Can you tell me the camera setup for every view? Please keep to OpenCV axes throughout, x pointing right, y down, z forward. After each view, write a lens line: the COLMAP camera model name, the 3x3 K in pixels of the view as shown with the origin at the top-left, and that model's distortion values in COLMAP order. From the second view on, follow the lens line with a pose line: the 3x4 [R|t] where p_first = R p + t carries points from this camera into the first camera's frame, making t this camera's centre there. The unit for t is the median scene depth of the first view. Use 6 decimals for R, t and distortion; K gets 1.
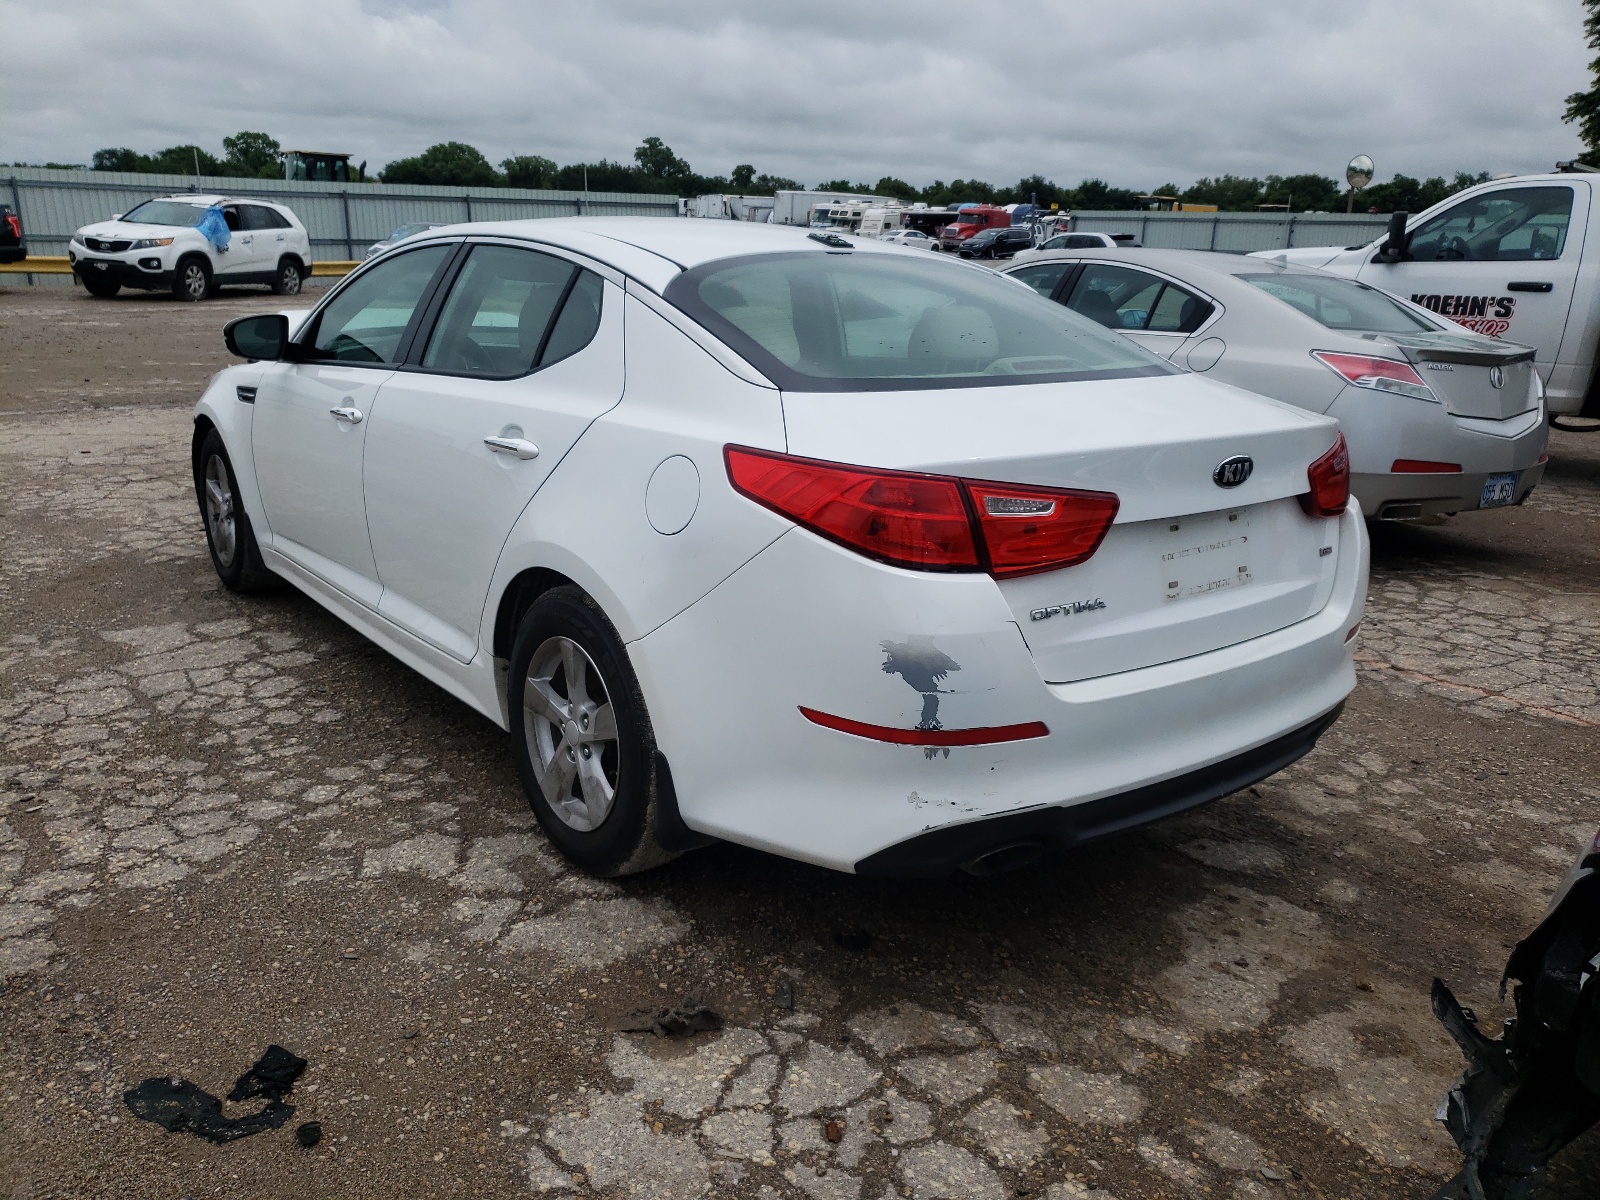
lens RADIAL K [[1224.0, 0, 816.0], [0, 1224.0, 598.0], [0, 0, 1]] dist [-0.008418, 0.035592]
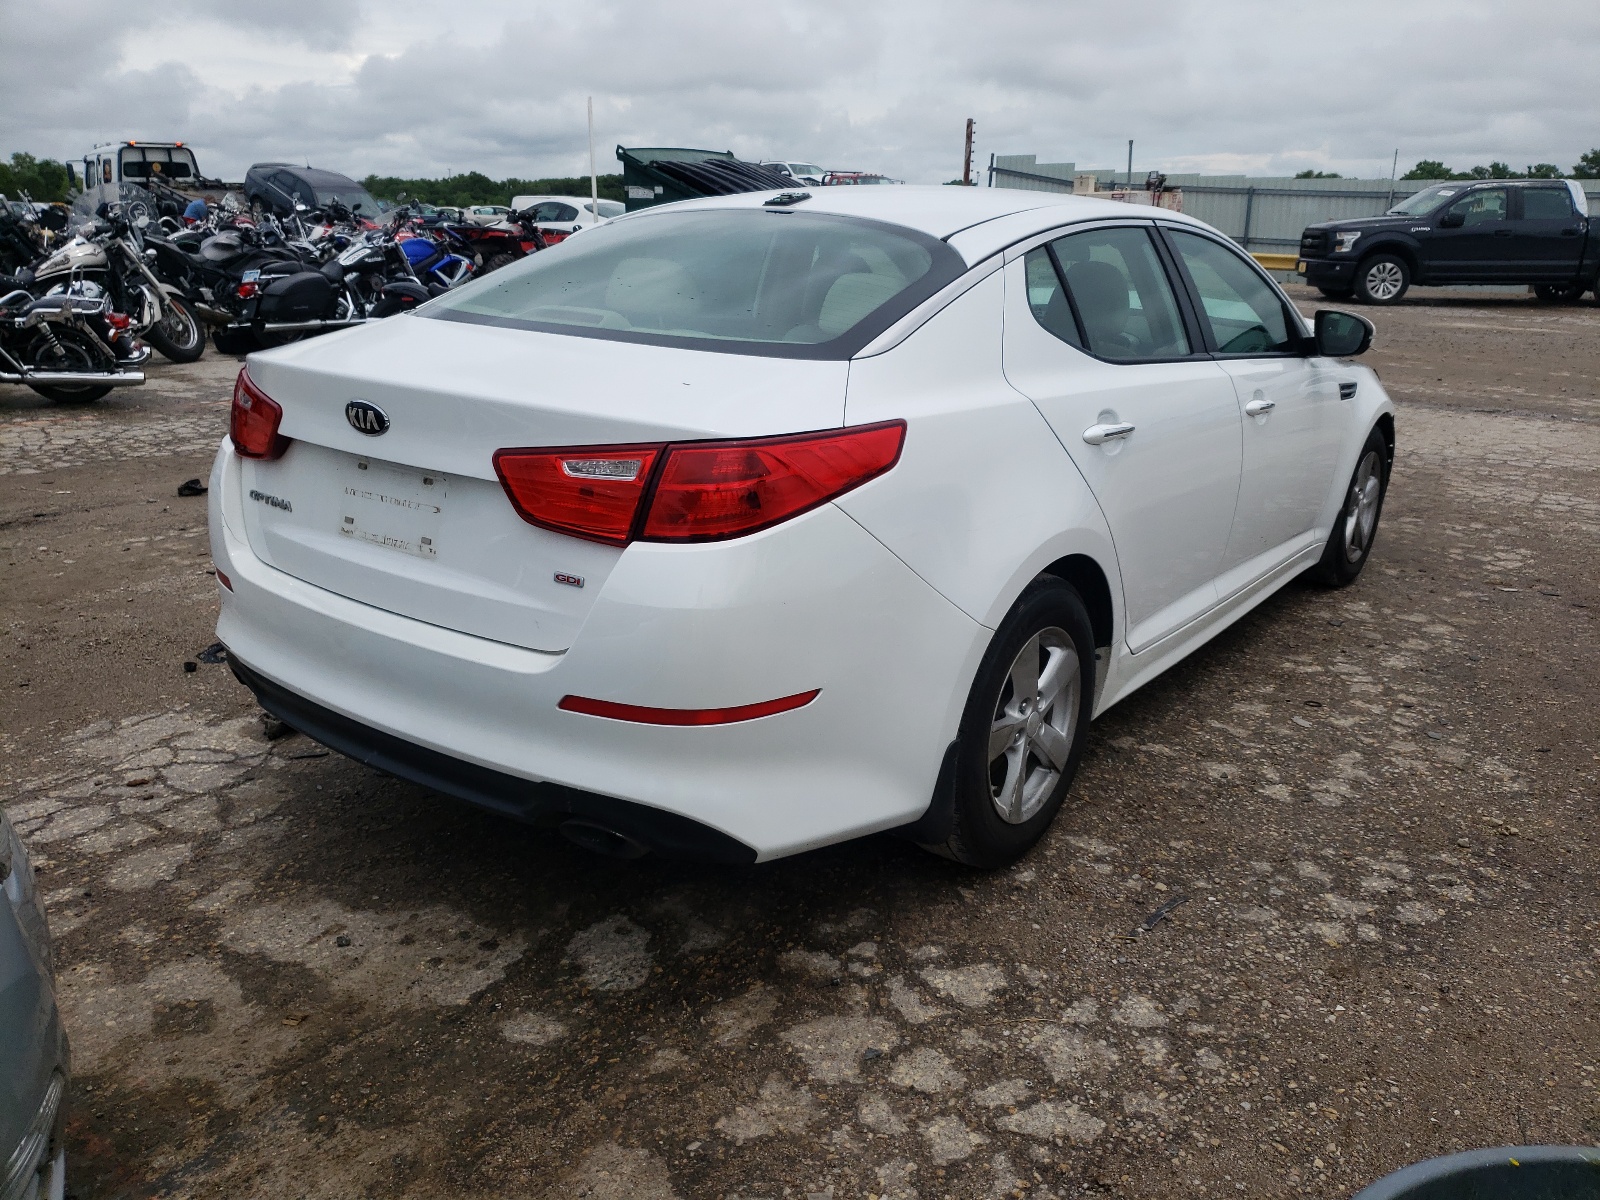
lens RADIAL K [[1224.0, 0, 816.0], [0, 1224.0, 598.0], [0, 0, 1]] dist [-0.008418, 0.035592]
pose [[0.292276, 0.270624, -0.917244, 1.384924], [-0.288453, 0.939403, 0.185248, -0.254657], [0.911795, 0.210439, 0.352627, 1.049809]]
